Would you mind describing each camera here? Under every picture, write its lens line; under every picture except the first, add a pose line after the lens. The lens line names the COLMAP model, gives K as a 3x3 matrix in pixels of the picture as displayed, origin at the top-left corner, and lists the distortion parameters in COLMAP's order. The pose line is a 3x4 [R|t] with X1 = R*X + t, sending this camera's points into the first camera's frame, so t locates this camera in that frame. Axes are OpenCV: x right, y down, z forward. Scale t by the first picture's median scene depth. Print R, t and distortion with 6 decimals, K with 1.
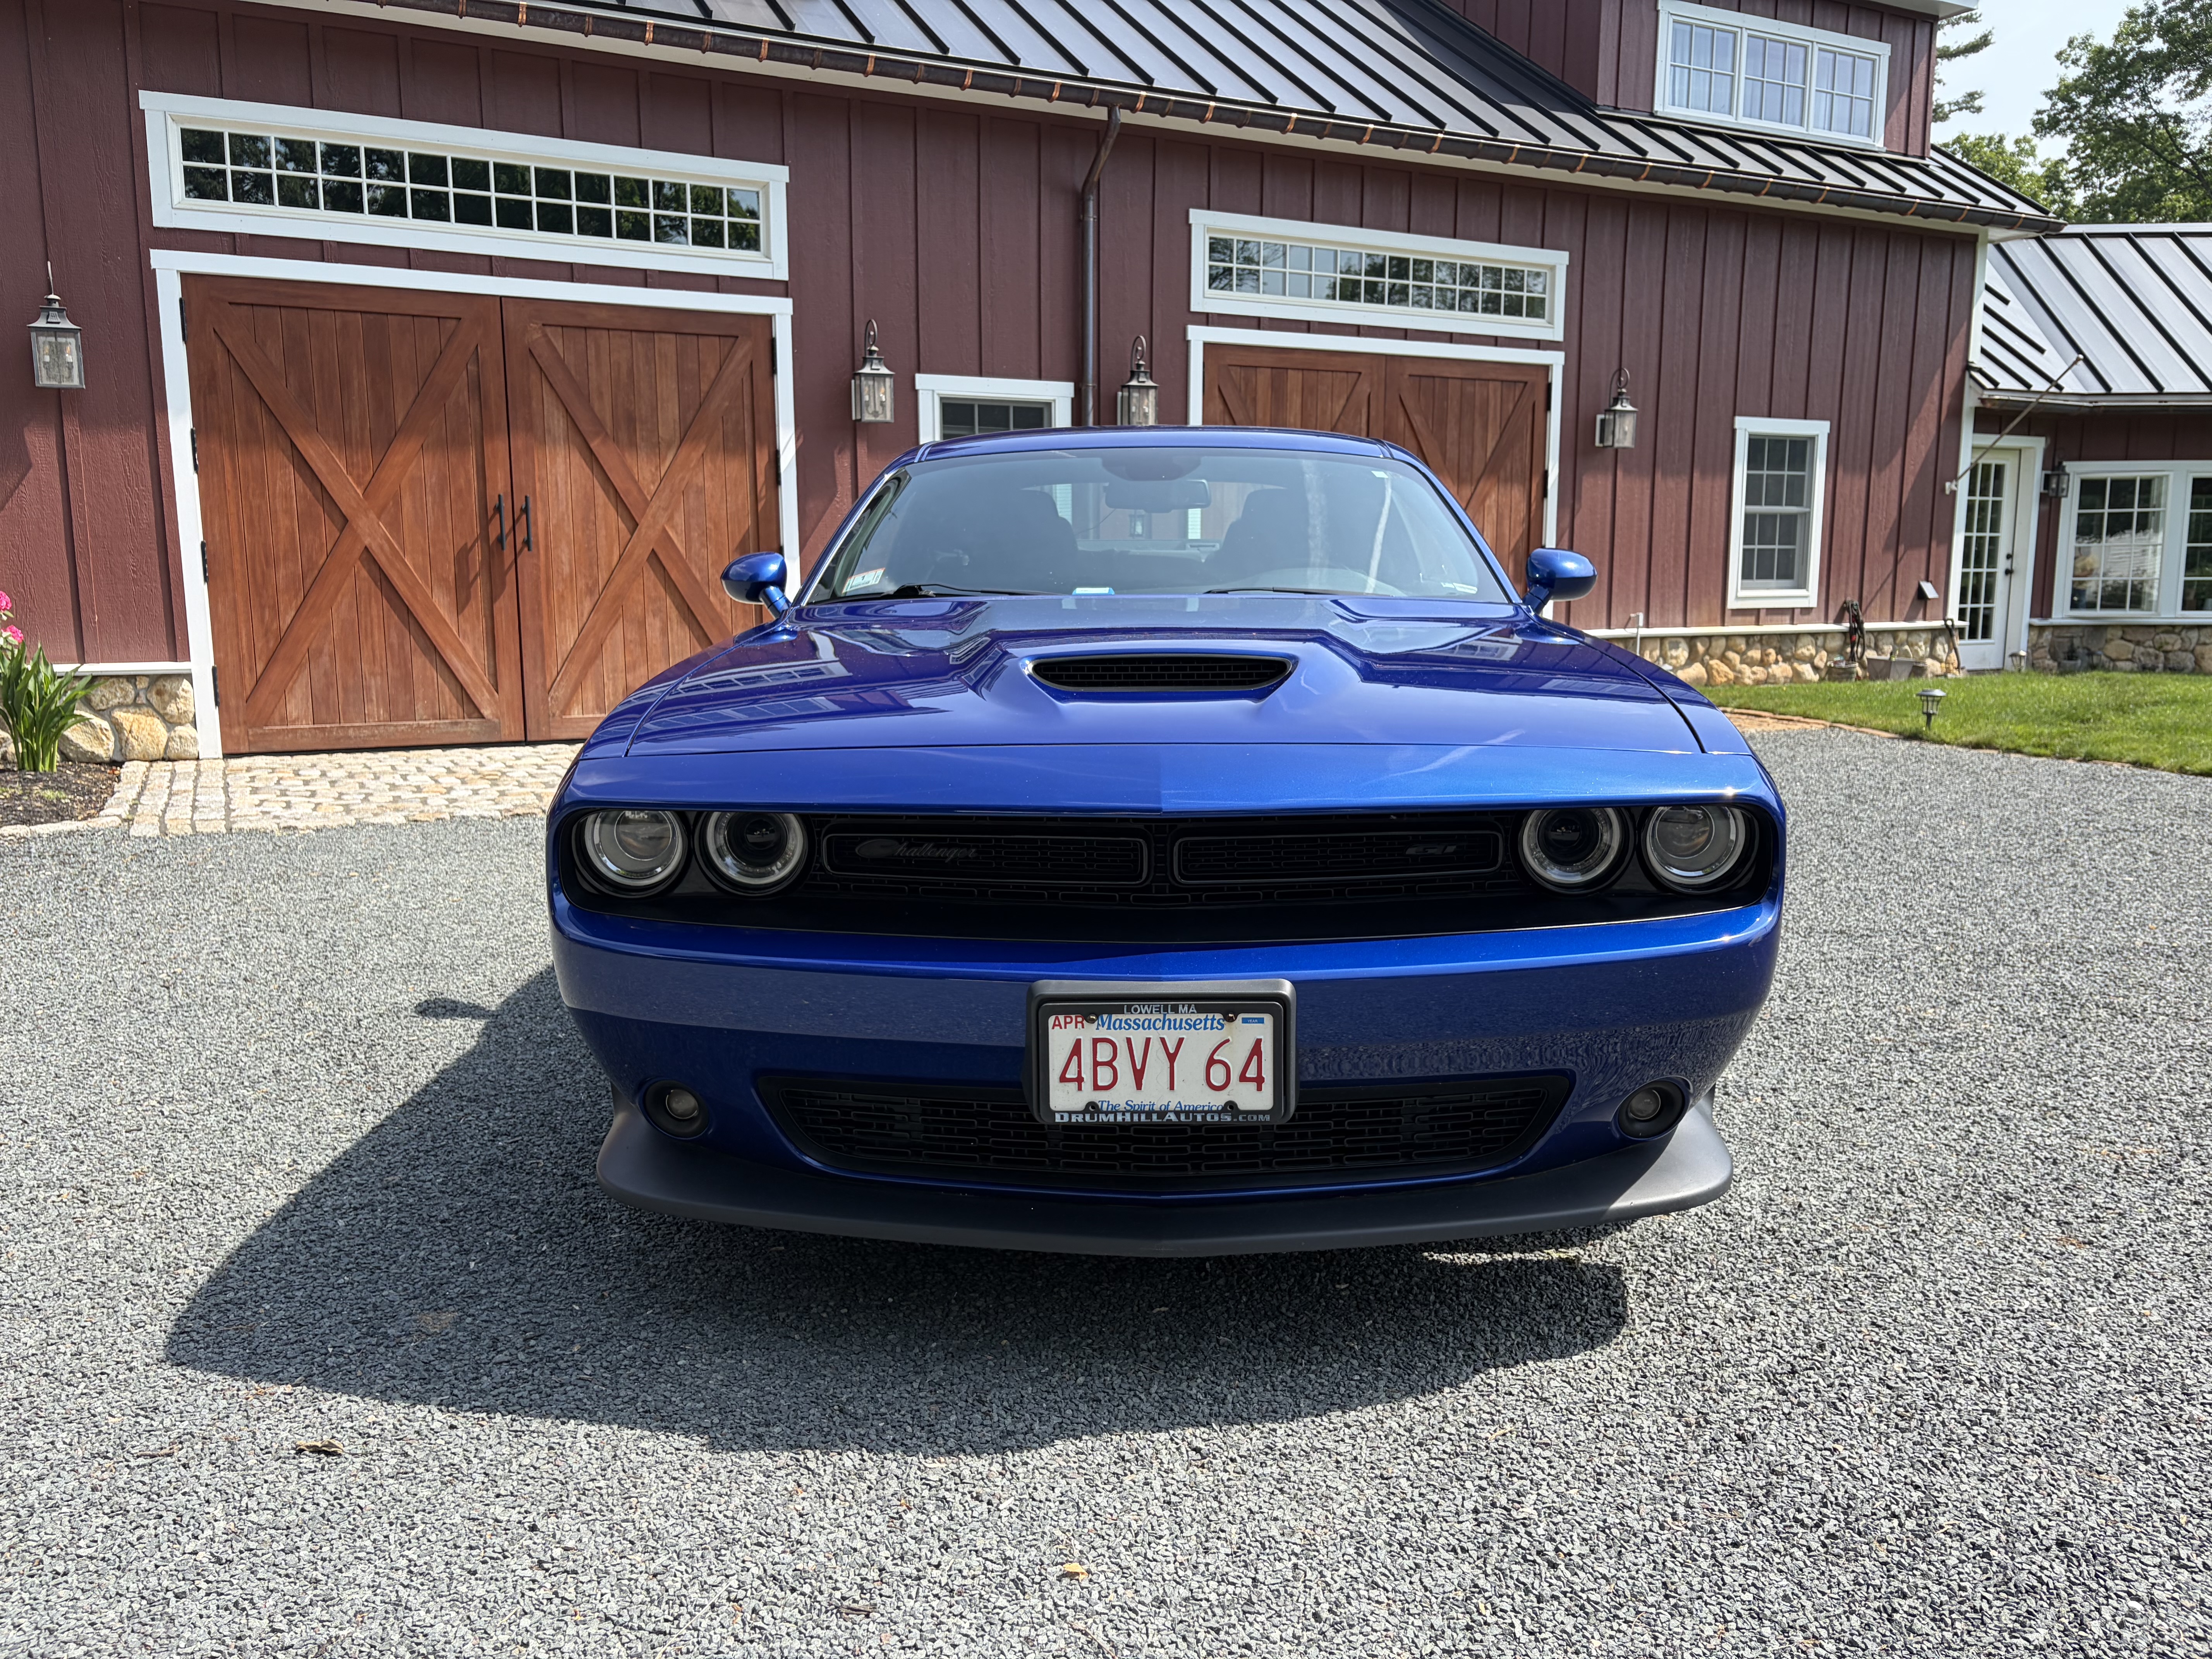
lens RADIAL K [[1671.5, 0, 1104.5], [0, 1671.5, 821.7], [0, 0, 1]] dist [0.044918, -0.039666]
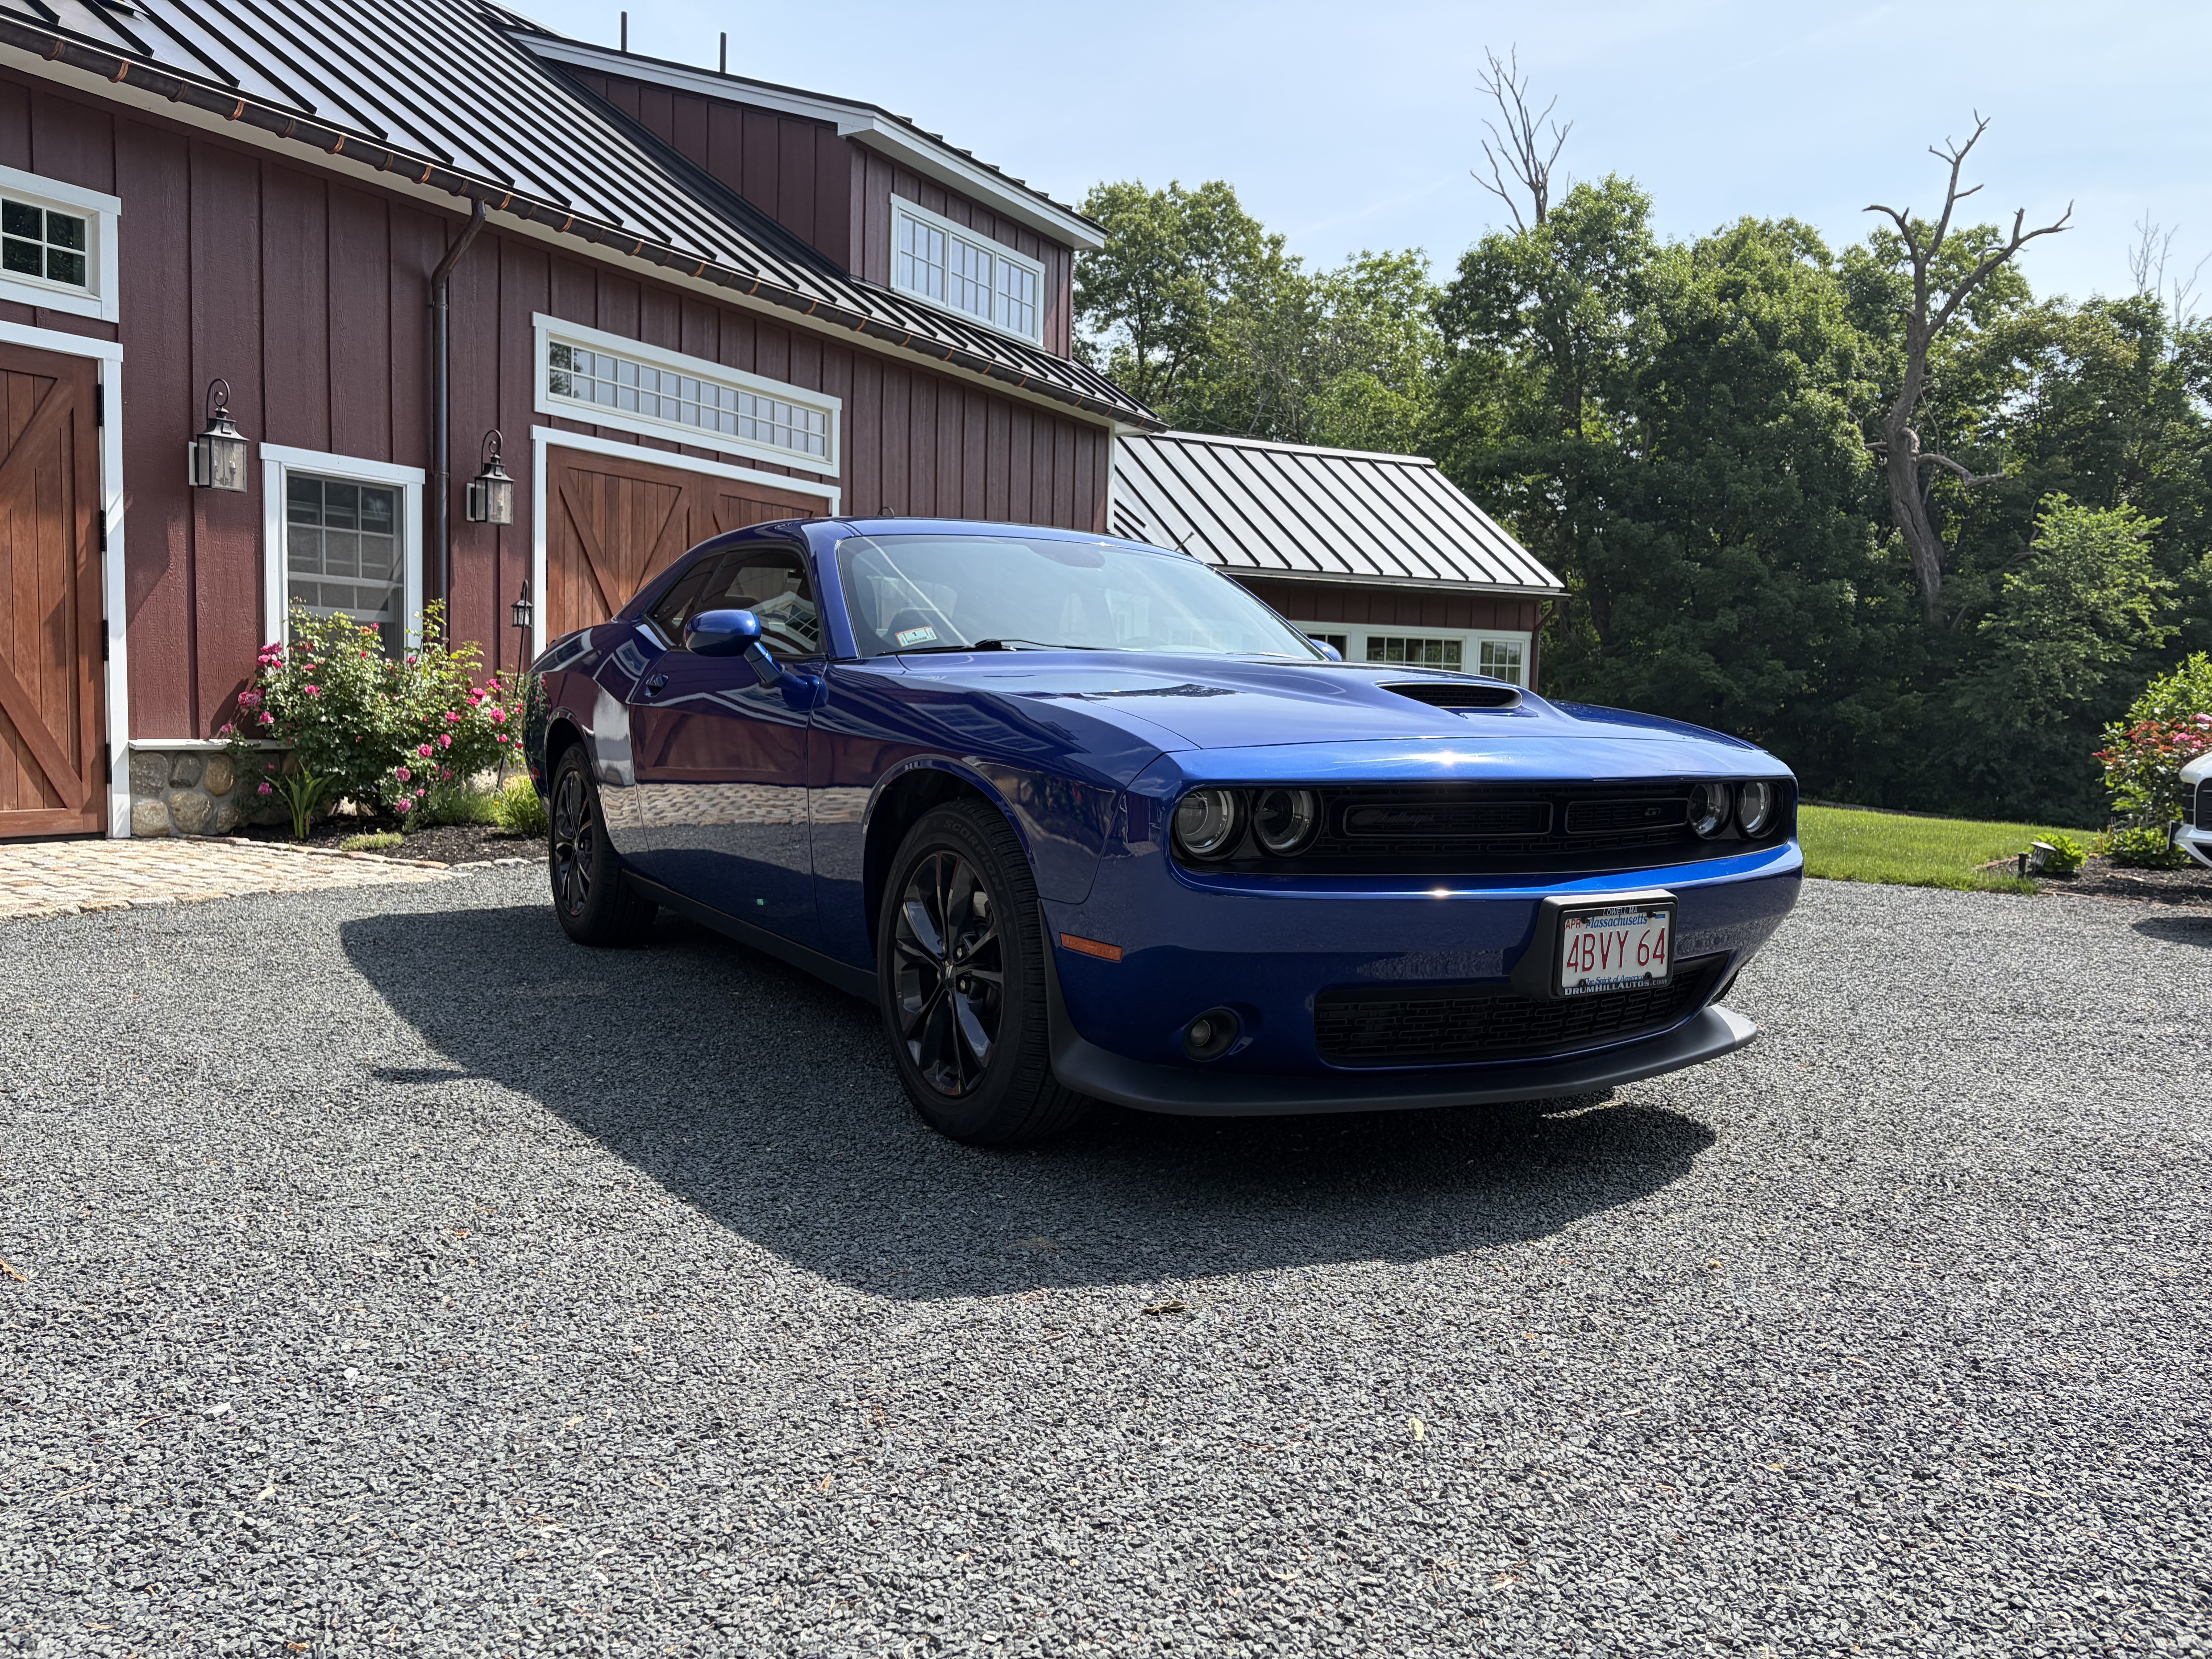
lens RADIAL K [[1671.5, 0, 1104.5], [0, 1671.5, 821.7], [0, 0, 1]] dist [0.044918, -0.039666]
pose [[0.837285, -0.015160, 0.546556, -0.228972], [0.056595, 0.996649, -0.059057, 0.018613], [-0.543830, 0.080380, 0.835337, -0.000776]]
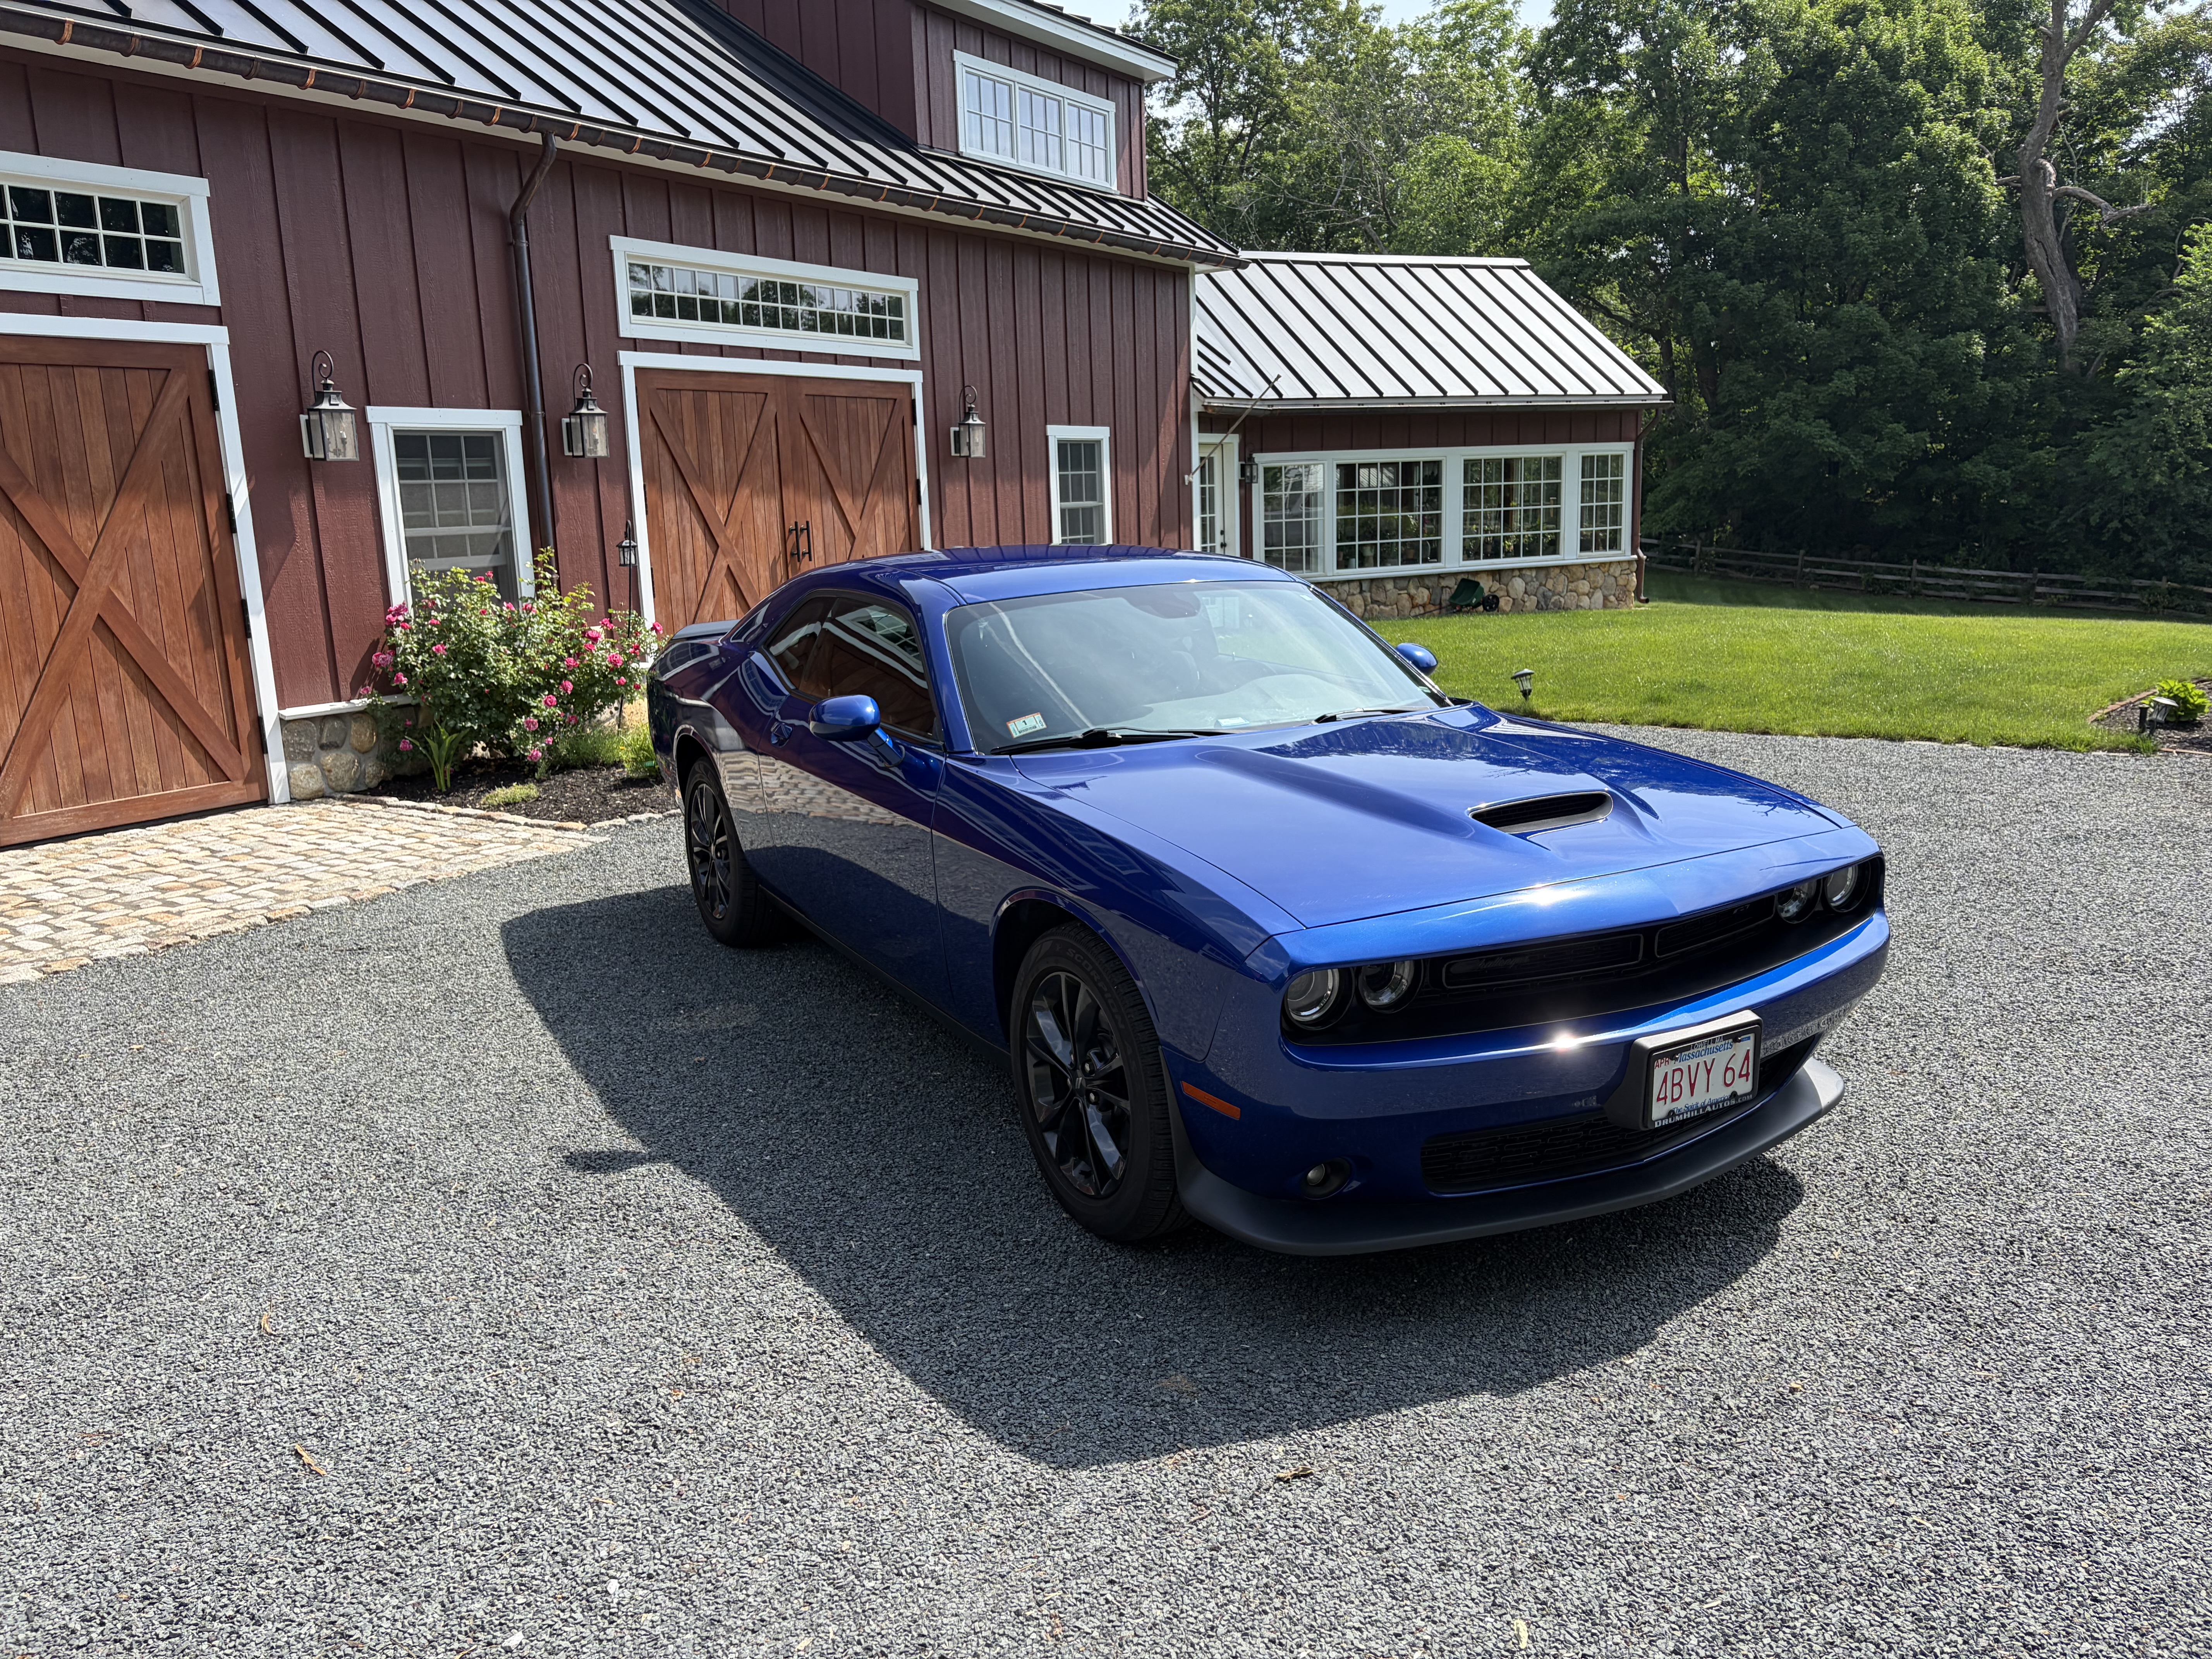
lens RADIAL K [[1672.6, 0, 1099.2], [0, 1672.6, 829.6], [0, 0, 1]] dist [0.025442, -0.002690]
pose [[0.865879, -0.124202, 0.484589, -0.238201], [0.105479, 0.992239, 0.065841, -0.050077], [-0.489006, -0.005896, 0.872260, -0.020826]]
